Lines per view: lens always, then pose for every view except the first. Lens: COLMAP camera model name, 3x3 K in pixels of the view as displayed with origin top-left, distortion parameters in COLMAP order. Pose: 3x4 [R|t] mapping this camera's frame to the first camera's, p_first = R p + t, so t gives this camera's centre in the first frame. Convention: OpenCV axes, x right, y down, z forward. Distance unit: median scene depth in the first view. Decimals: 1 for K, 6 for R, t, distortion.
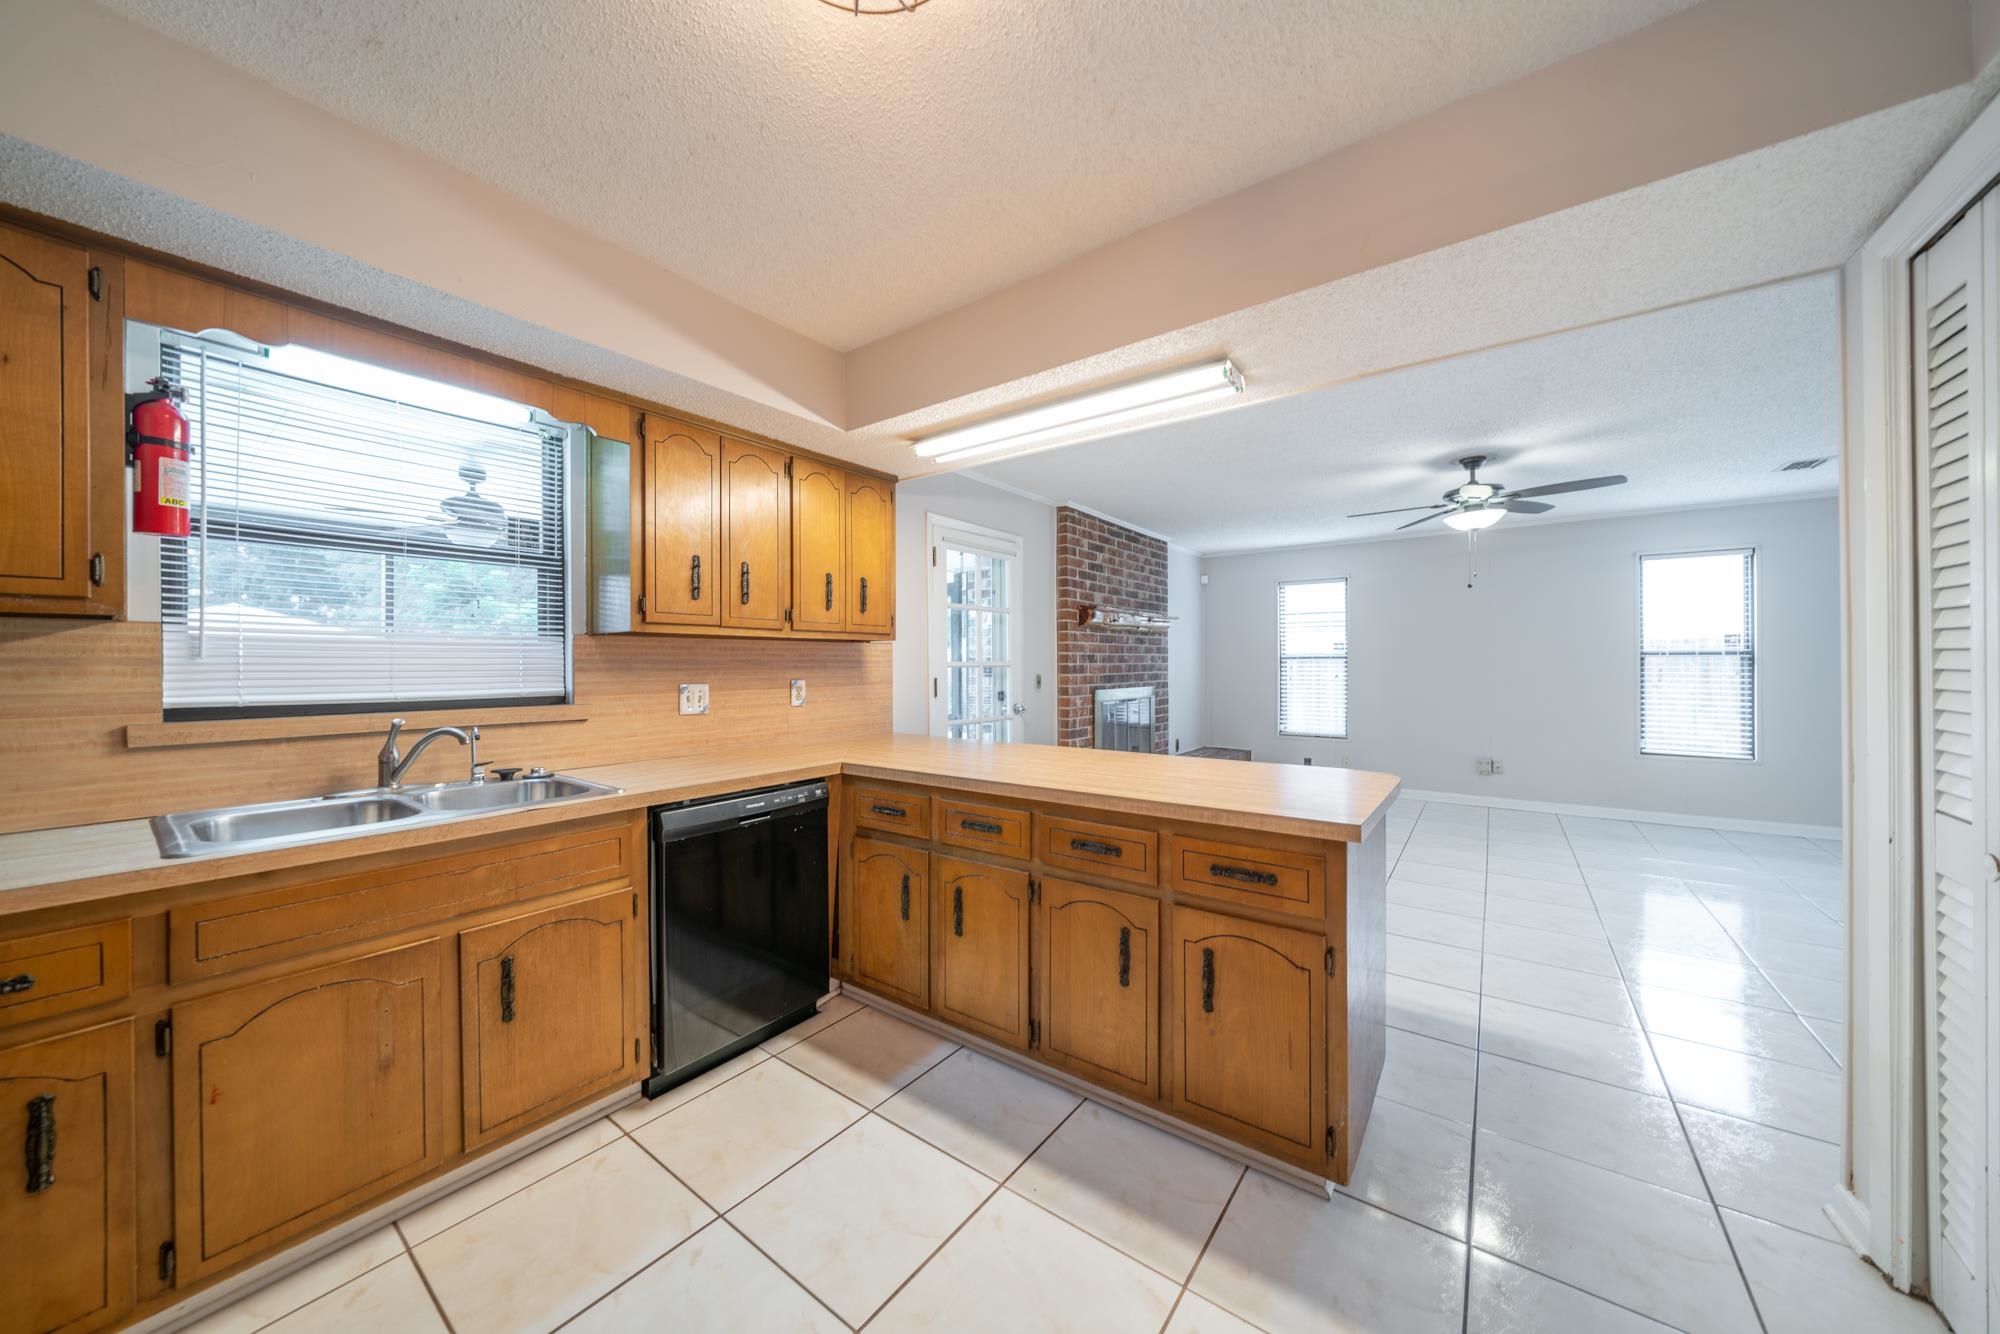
lens RADIAL K [[677.6, 0, 1000.0], [0, 677.6, 667.0], [0, 0, 1]] dist [-0.009668, 0.000015]
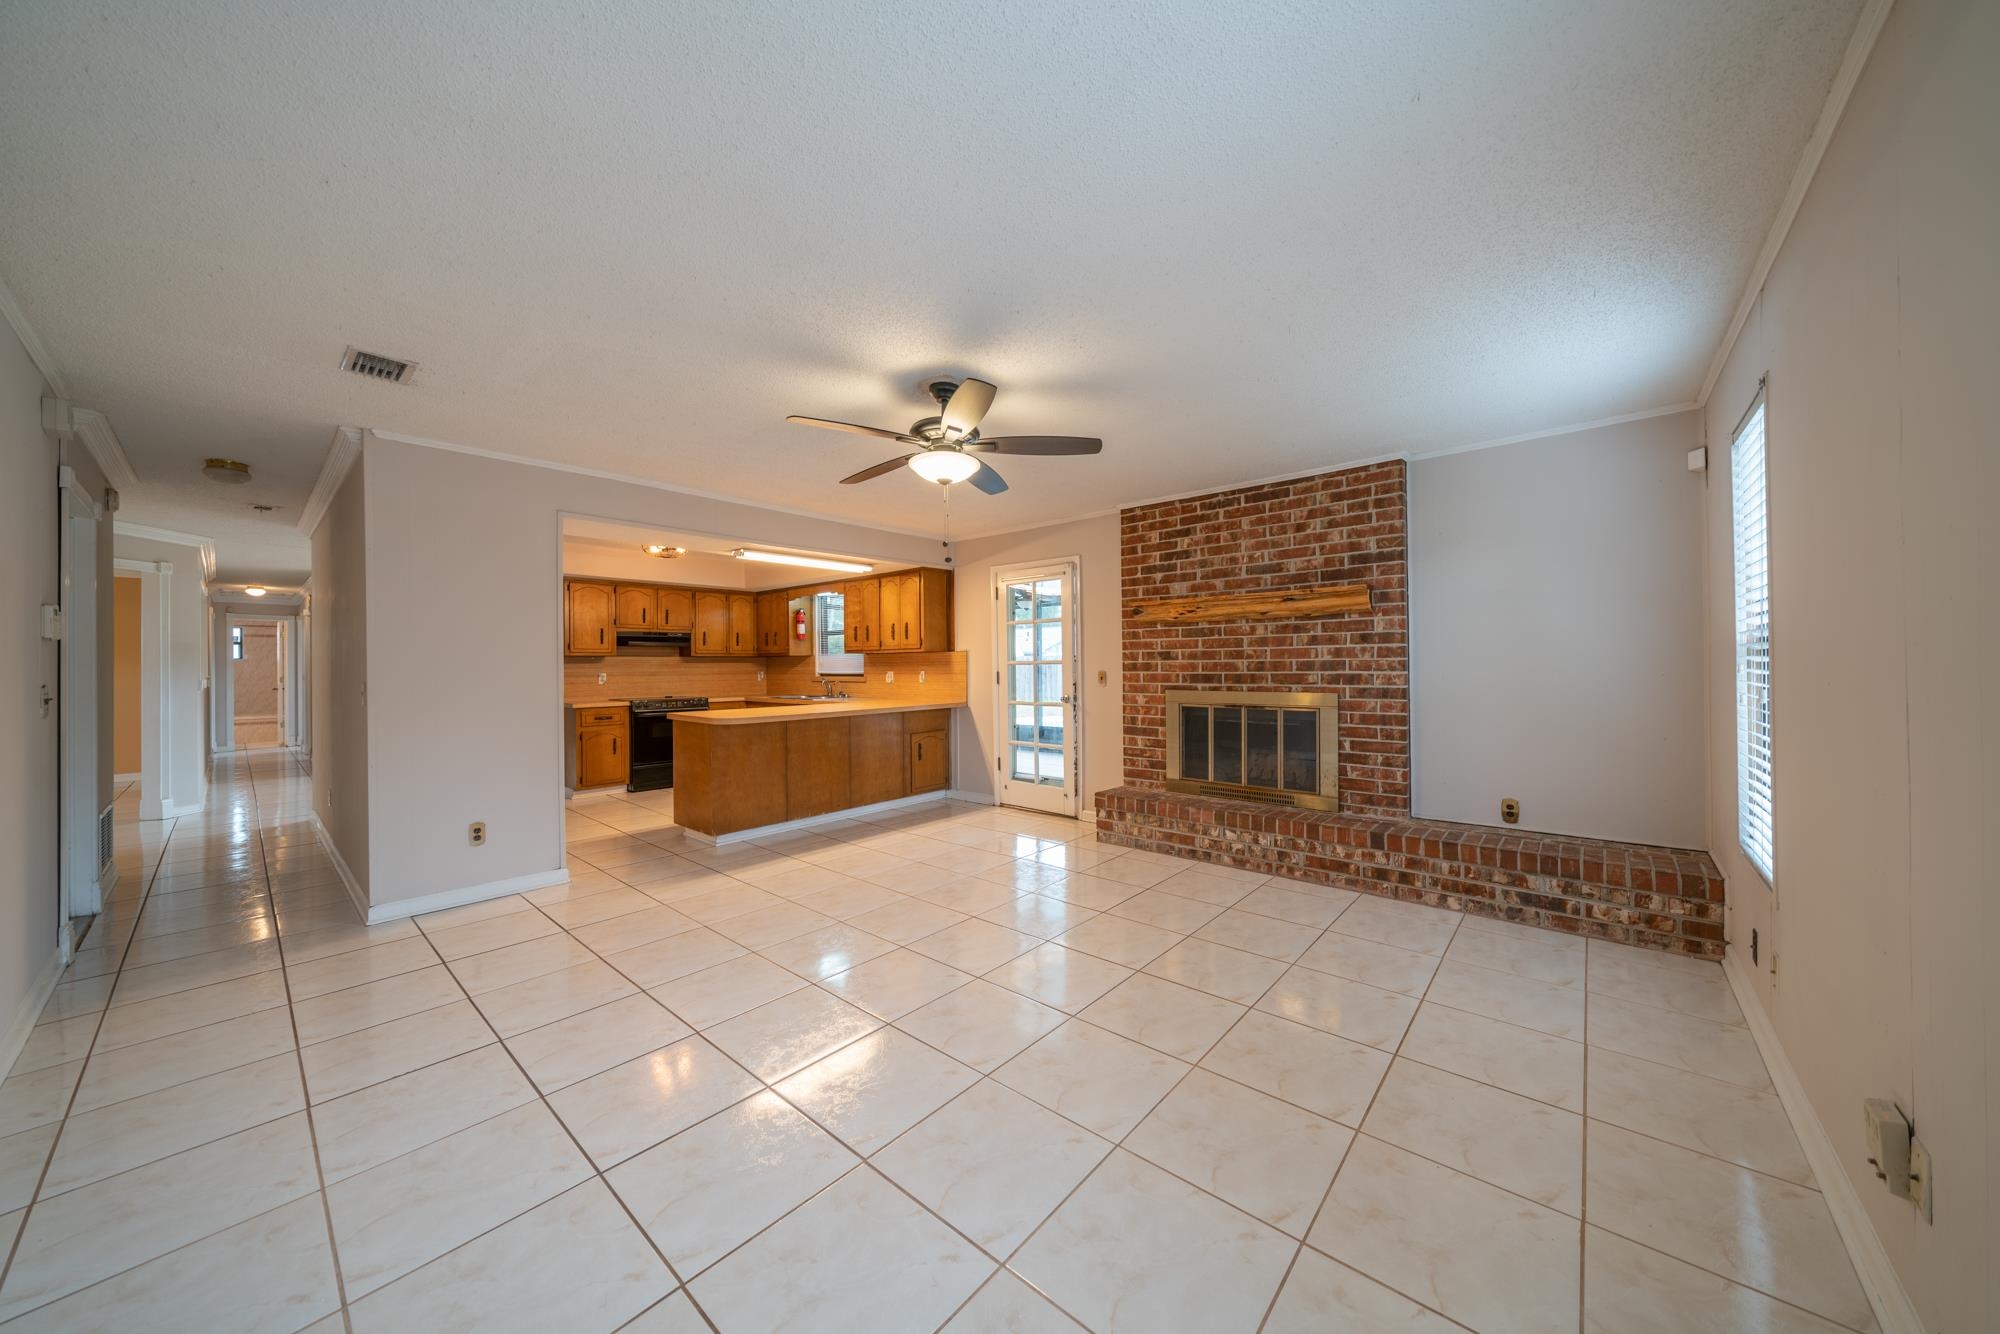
lens RADIAL K [[678.0, 0, 997.8], [0, 678.0, 664.3], [0, 0, 1]] dist [-0.007889, 0.000277]
pose [[-0.089621, 0.004741, -0.995965, 1.102164], [0.004396, 0.999981, 0.004364, -0.005509], [0.995966, -0.003988, -0.089640, 0.863809]]
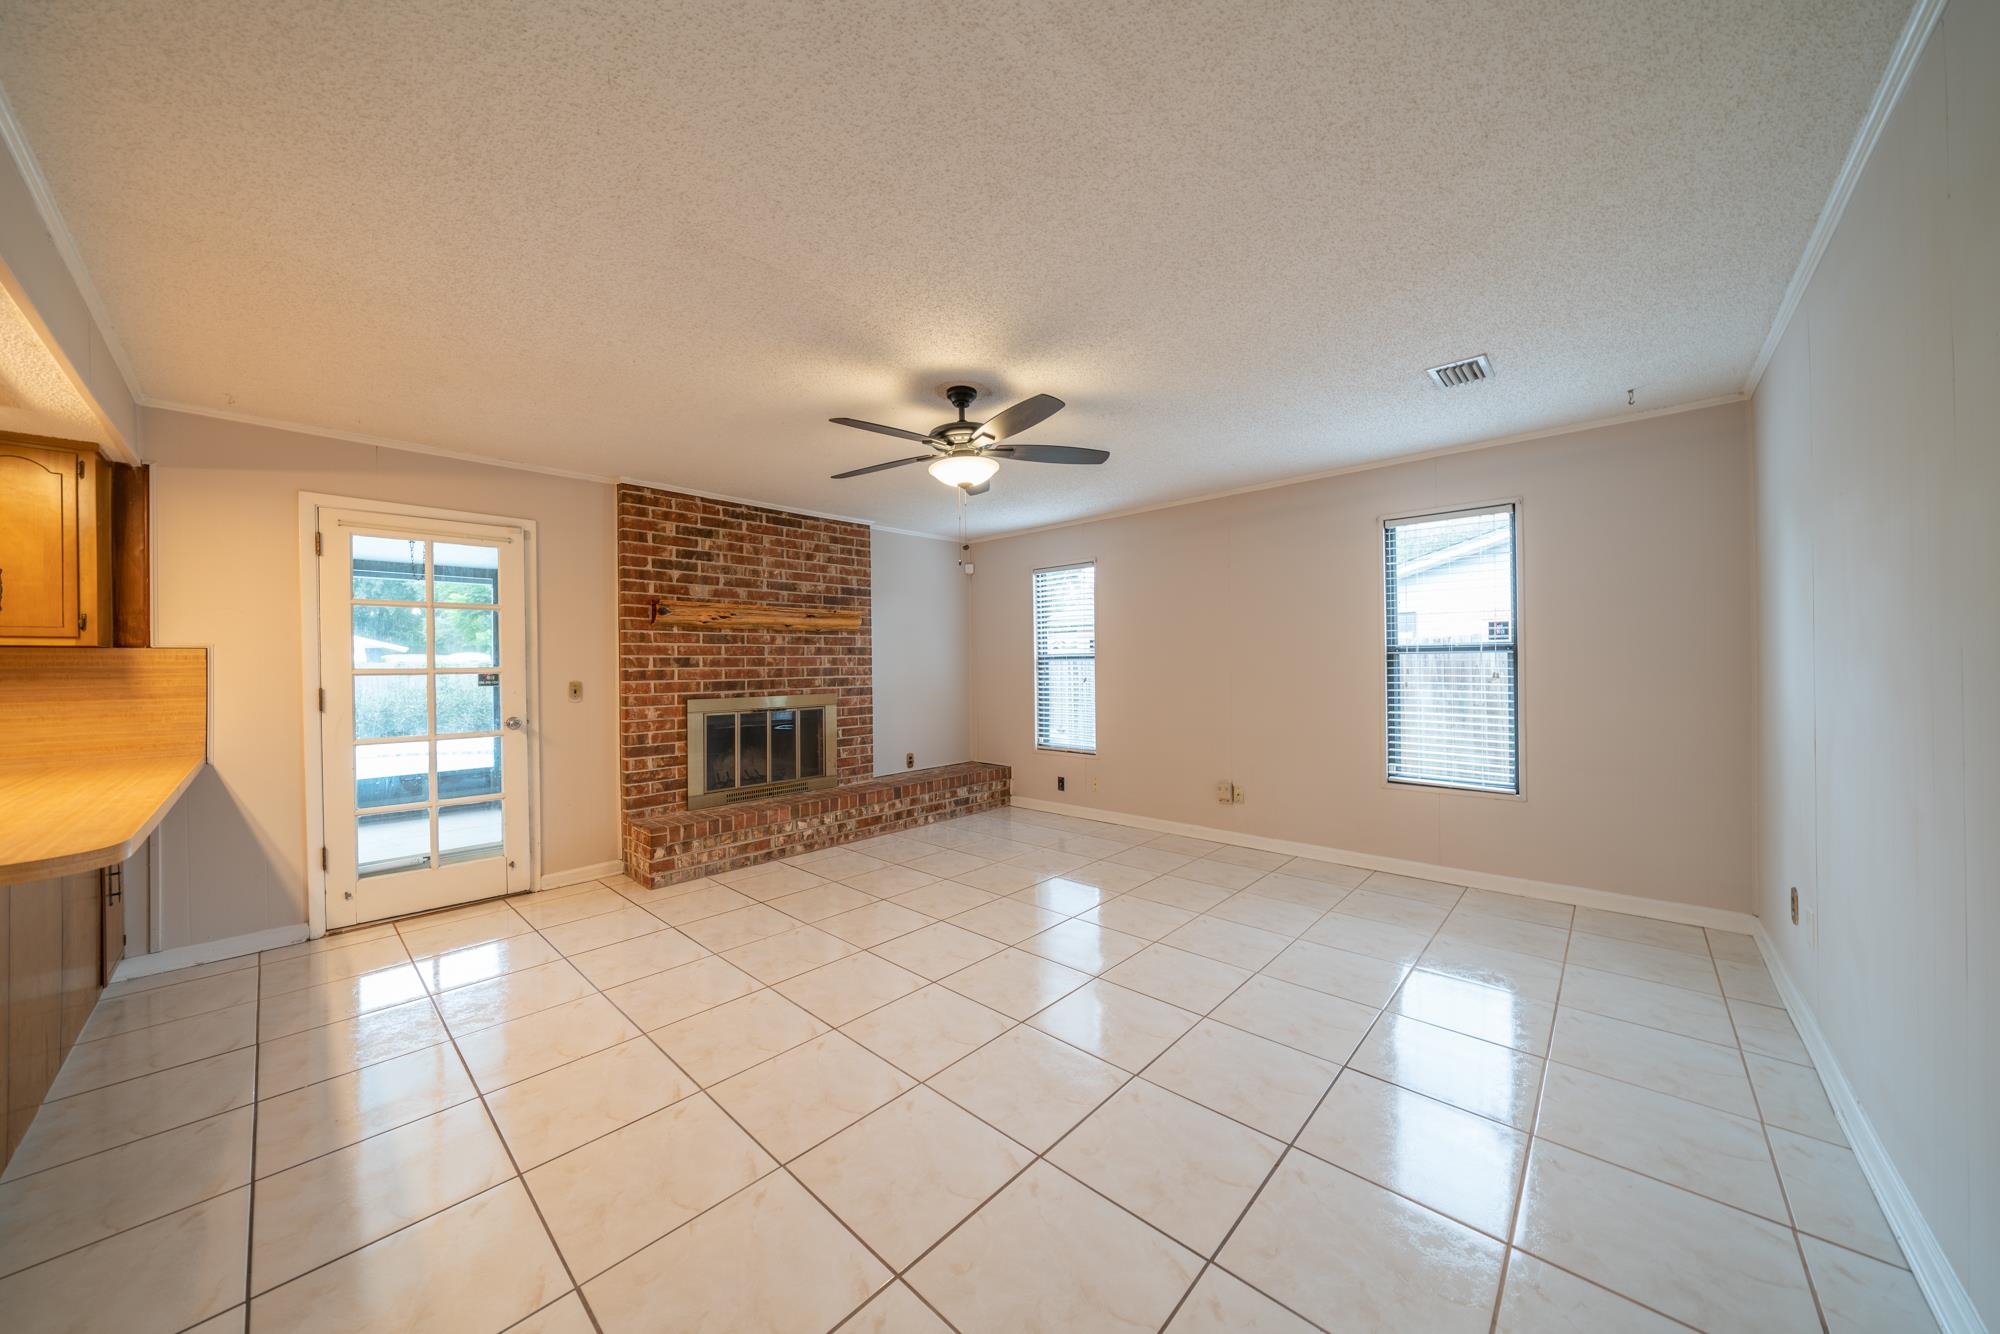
lens RADIAL K [[685.2, 0, 1003.2], [0, 685.2, 662.9], [0, 0, 1]] dist [-0.002117, -0.000001]
pose [[0.993851, -0.007635, -0.110462, 0.636647], [0.006835, 0.999948, -0.007617, -0.002322], [0.110515, 0.006815, 0.993851, 0.191633]]
